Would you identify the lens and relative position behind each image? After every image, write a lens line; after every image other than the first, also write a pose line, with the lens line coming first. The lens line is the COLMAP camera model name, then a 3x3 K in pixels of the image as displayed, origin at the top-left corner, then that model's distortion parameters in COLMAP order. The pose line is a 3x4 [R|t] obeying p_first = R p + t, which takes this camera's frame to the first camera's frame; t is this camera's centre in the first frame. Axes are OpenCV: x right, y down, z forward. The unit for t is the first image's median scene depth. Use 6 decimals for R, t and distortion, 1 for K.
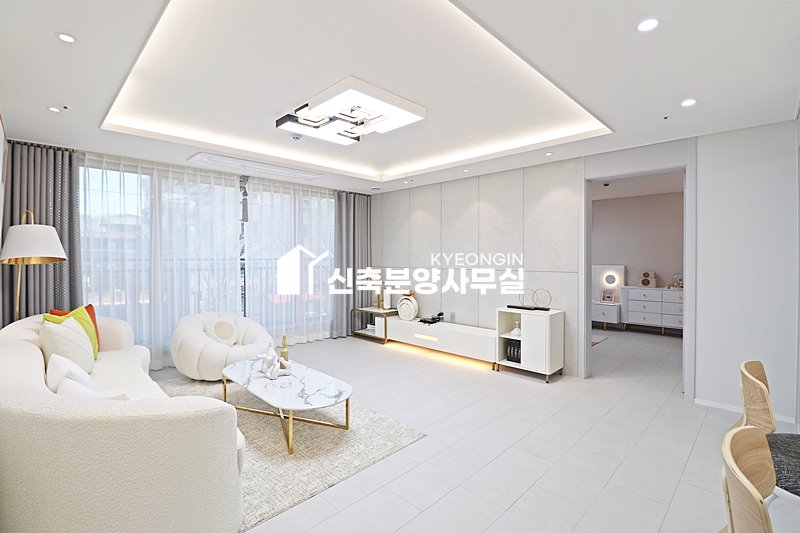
lens RADIAL K [[368.0, 0, 399.4], [0, 368.0, 259.0], [0, 0, 1]] dist [-0.002765, -0.012978]
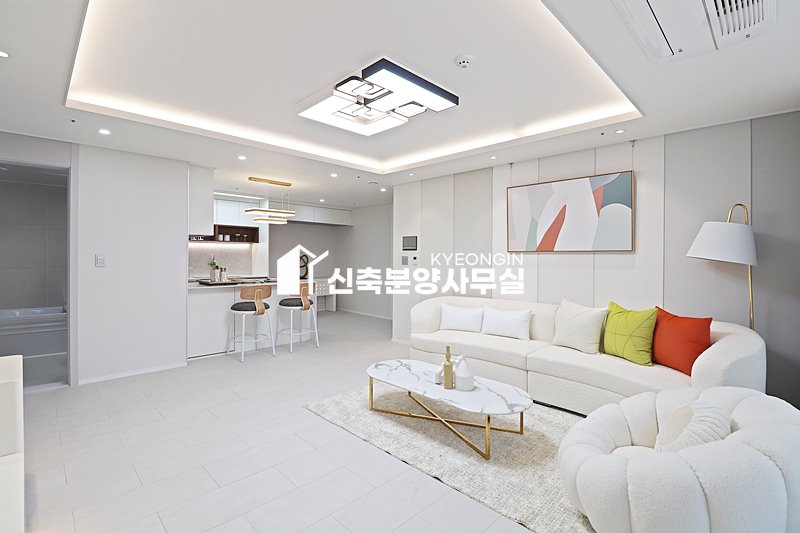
lens RADIAL K [[369.7, 0, 400.4], [0, 369.7, 259.4], [0, 0, 1]] dist [0.000772, -0.013306]
pose [[-0.999973, -0.005603, 0.004820, -0.152099], [-0.005536, 0.999888, 0.013877, -0.003554], [-0.004897, 0.013850, -0.999892, 1.375843]]
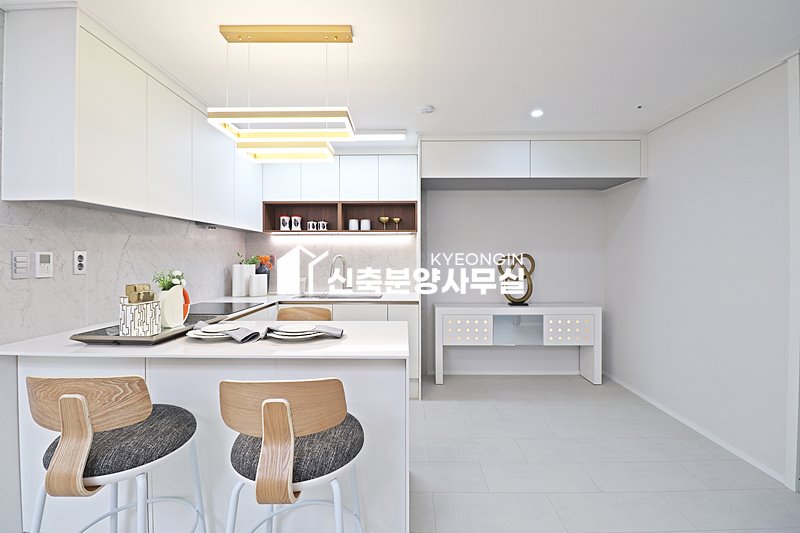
lens RADIAL K [[372.4, 0, 400.7], [0, 372.4, 258.1], [0, 0, 1]] dist [0.000084, -0.012786]
pose [[-0.692537, -0.001679, 0.721380, -0.090904], [0.006134, 0.999947, 0.008216, 0.002650], [-0.721356, 0.010115, -0.692491, 0.299986]]
